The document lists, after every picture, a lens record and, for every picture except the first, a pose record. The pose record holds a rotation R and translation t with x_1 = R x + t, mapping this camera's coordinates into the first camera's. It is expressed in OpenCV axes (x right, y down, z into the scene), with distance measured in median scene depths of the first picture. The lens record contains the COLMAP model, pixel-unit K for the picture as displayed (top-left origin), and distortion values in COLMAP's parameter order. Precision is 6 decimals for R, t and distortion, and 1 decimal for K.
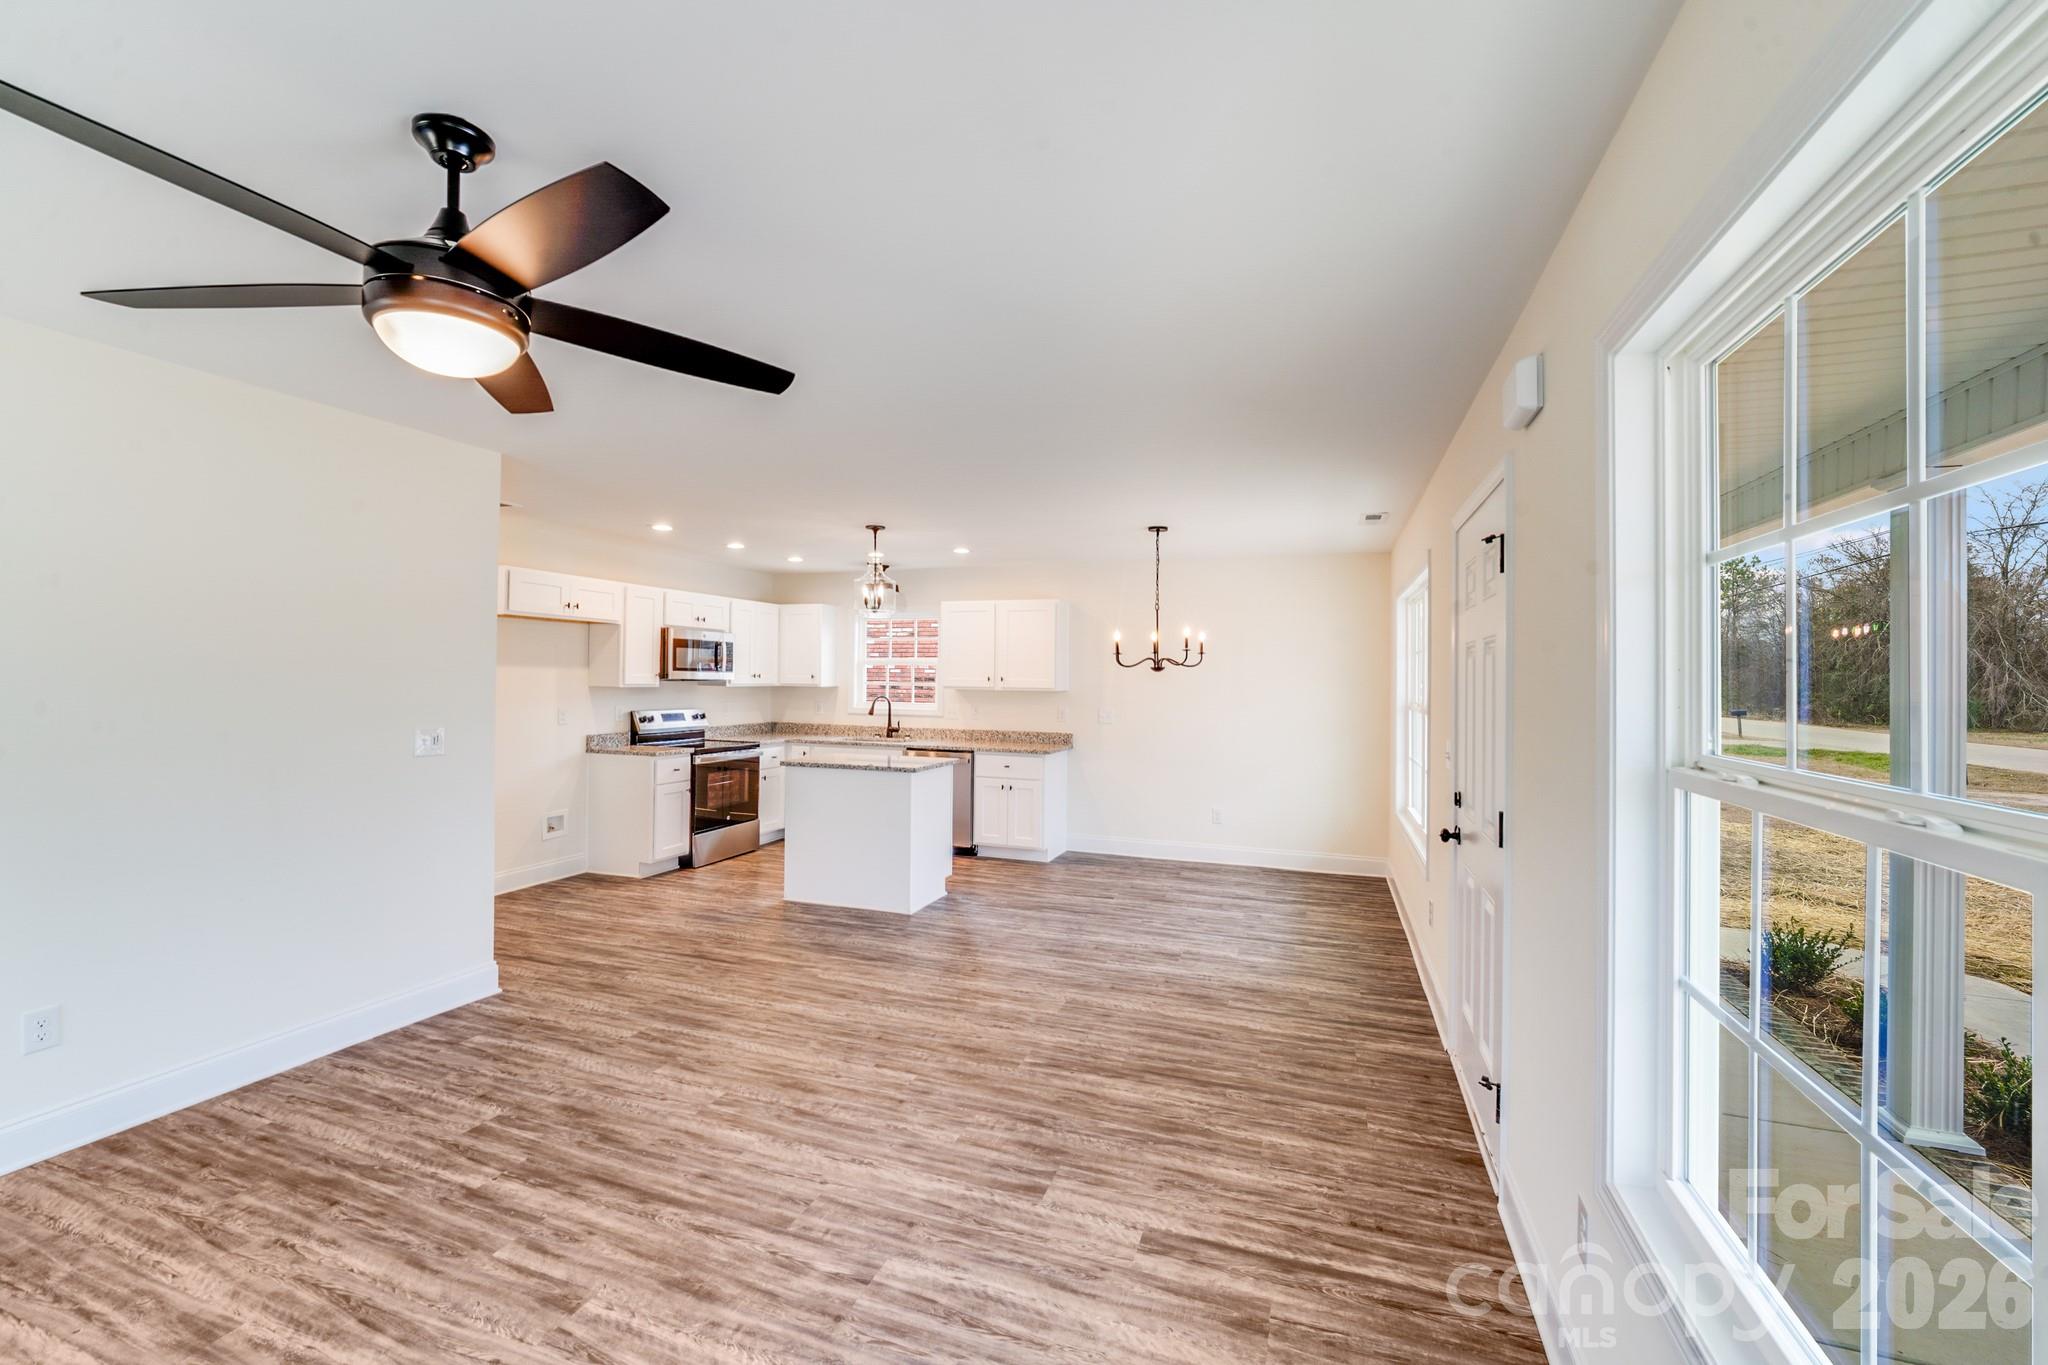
lens RADIAL K [[830.6, 0, 1023.3], [0, 830.6, 678.0], [0, 0, 1]] dist [-0.004122, -0.004760]
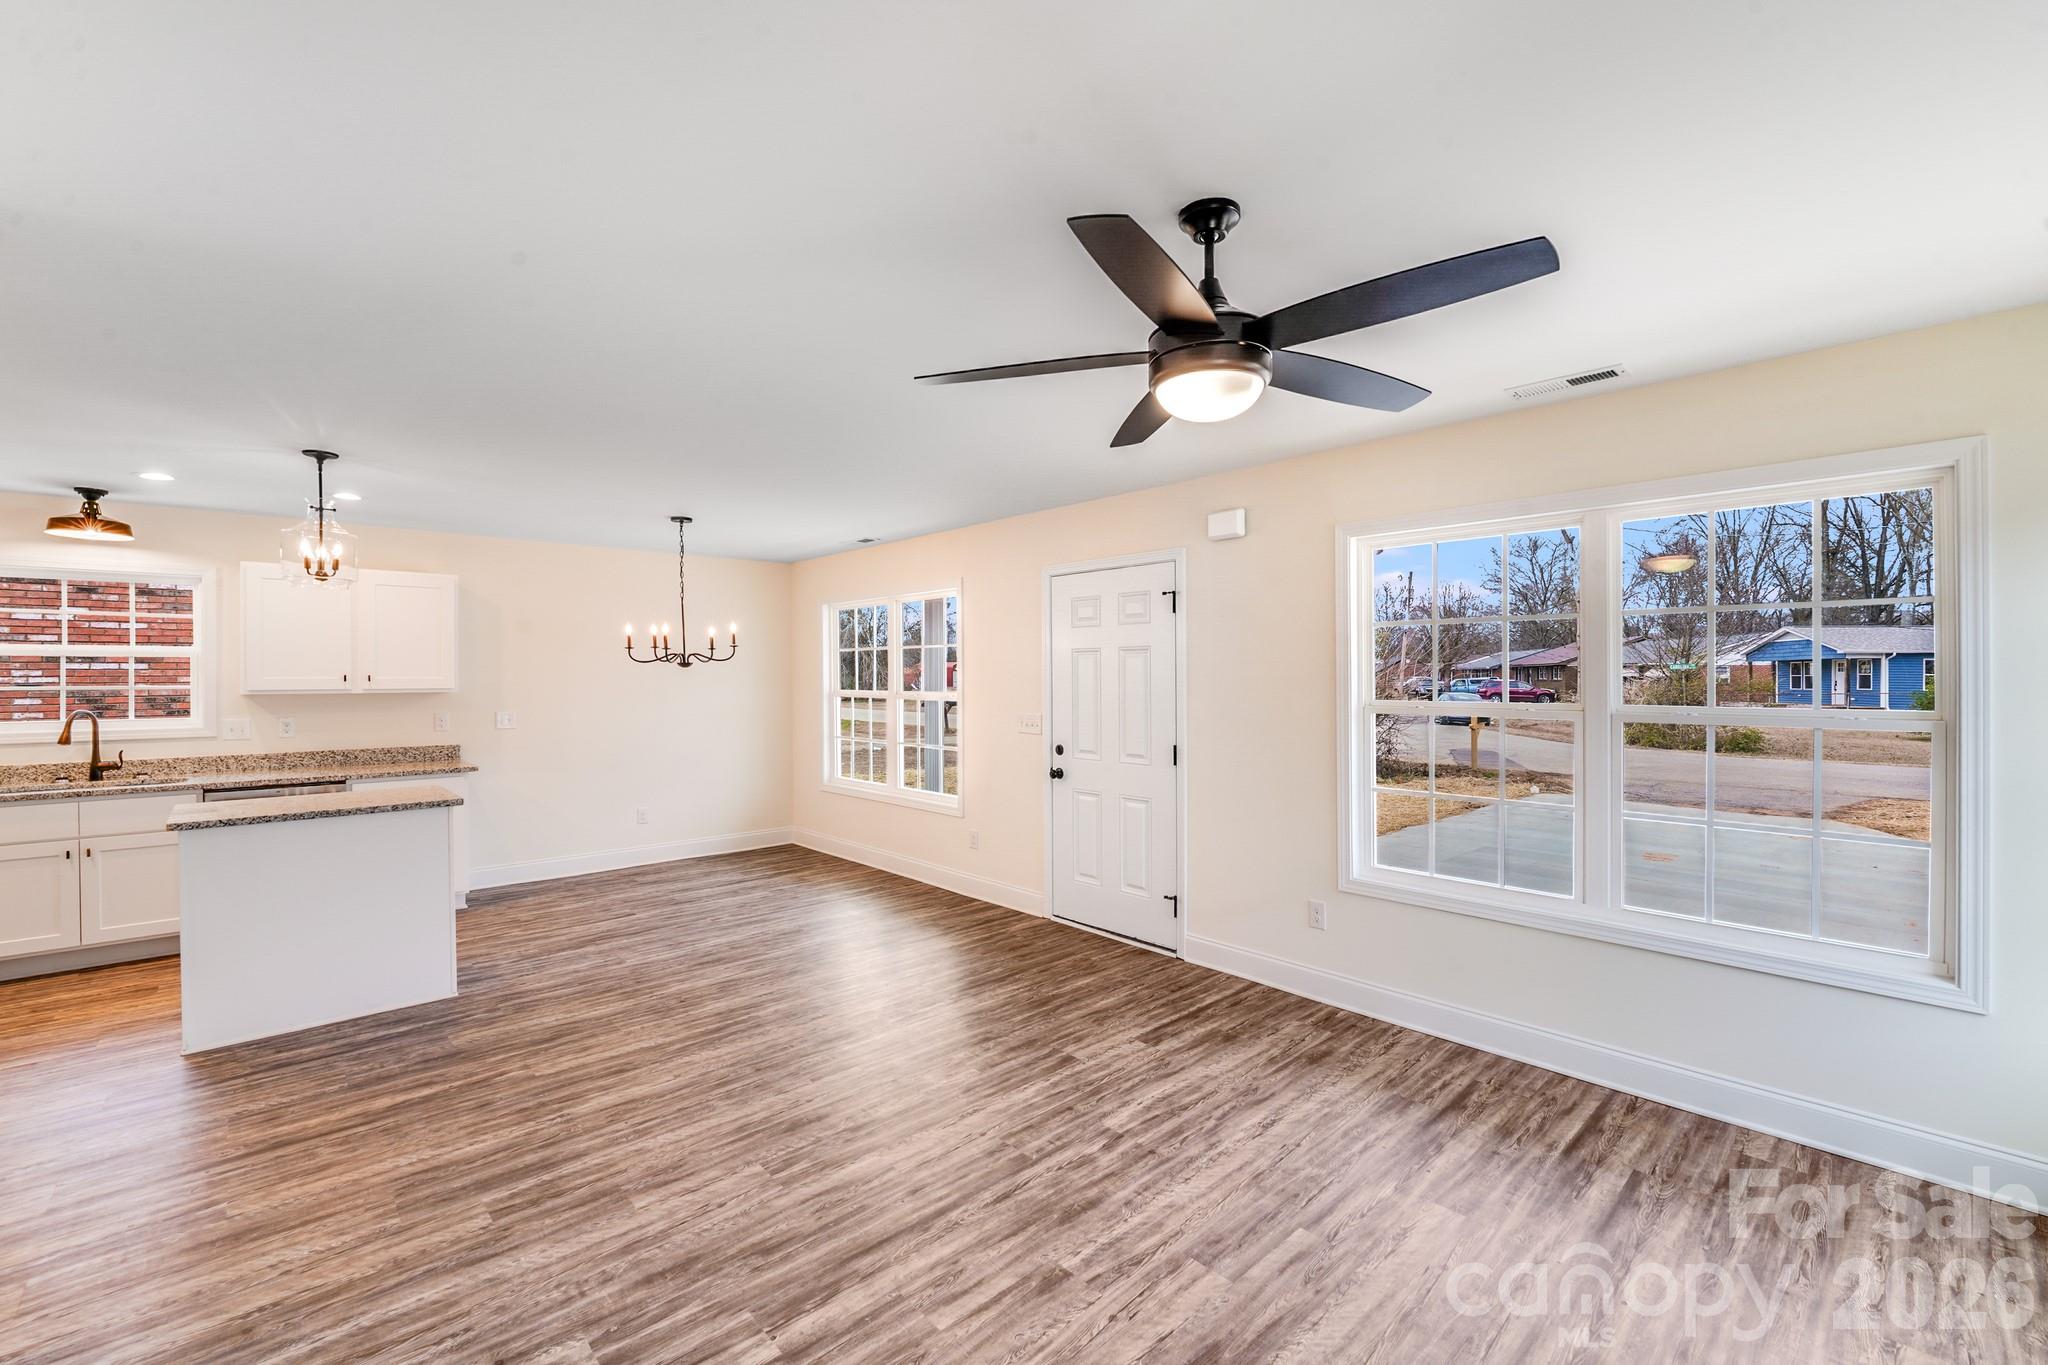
lens RADIAL K [[851.3, 0, 1012.9], [0, 851.3, 678.0], [0, 0, 1]] dist [-0.001182, -0.005841]
pose [[0.472546, -0.017687, 0.881128, -0.599811], [0.007986, 0.999843, 0.015788, -0.009011], [-0.881270, -0.000424, 0.472613, 0.211612]]
